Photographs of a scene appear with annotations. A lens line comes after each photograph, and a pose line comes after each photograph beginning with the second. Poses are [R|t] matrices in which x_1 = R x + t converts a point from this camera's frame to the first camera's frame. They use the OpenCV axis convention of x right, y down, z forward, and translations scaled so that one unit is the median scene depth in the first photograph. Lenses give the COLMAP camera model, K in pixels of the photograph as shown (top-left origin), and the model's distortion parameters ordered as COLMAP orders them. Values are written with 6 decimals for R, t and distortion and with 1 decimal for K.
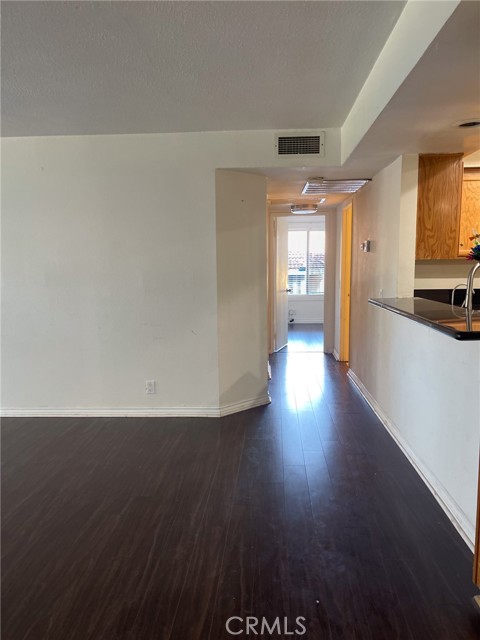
lens RADIAL K [[484.4, 0, 239.9], [0, 484.4, 321.4], [0, 0, 1]] dist [0.026132, -0.012251]
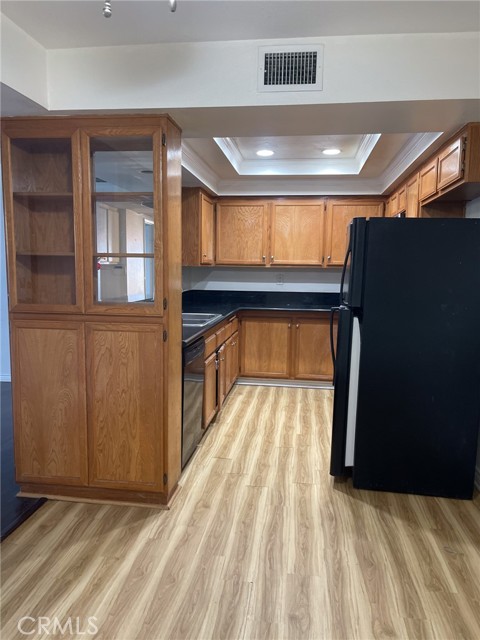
lens RADIAL K [[484.4, 0, 241.0], [0, 484.4, 320.3], [0, 0, 1]] dist [0.026132, -0.012251]
pose [[0.997215, 0.032787, -0.066990, 0.649256], [-0.033342, 0.999418, -0.007180, 0.023465], [0.066715, 0.009394, 0.997728, -0.300077]]
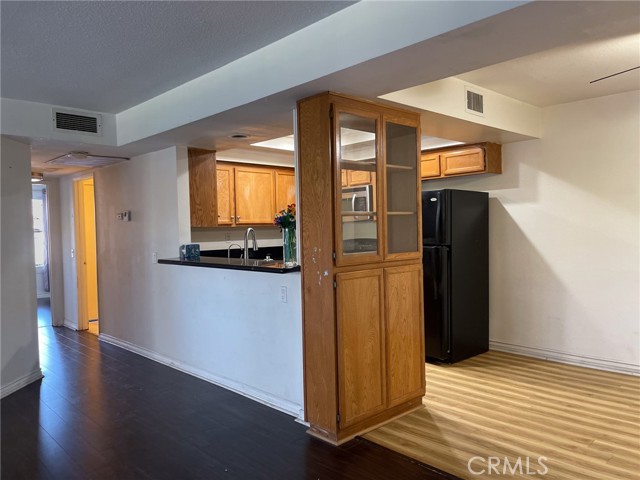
lens RADIAL K [[484.4, 0, 320.7], [0, 484.4, 239.8], [0, 0, 1]] dist [0.026132, -0.012251]
pose [[0.678088, -0.022559, 0.734634, -0.344284], [0.101549, 0.992818, -0.063245, 0.021329], [-0.727931, 0.117488, 0.675509, -0.106235]]
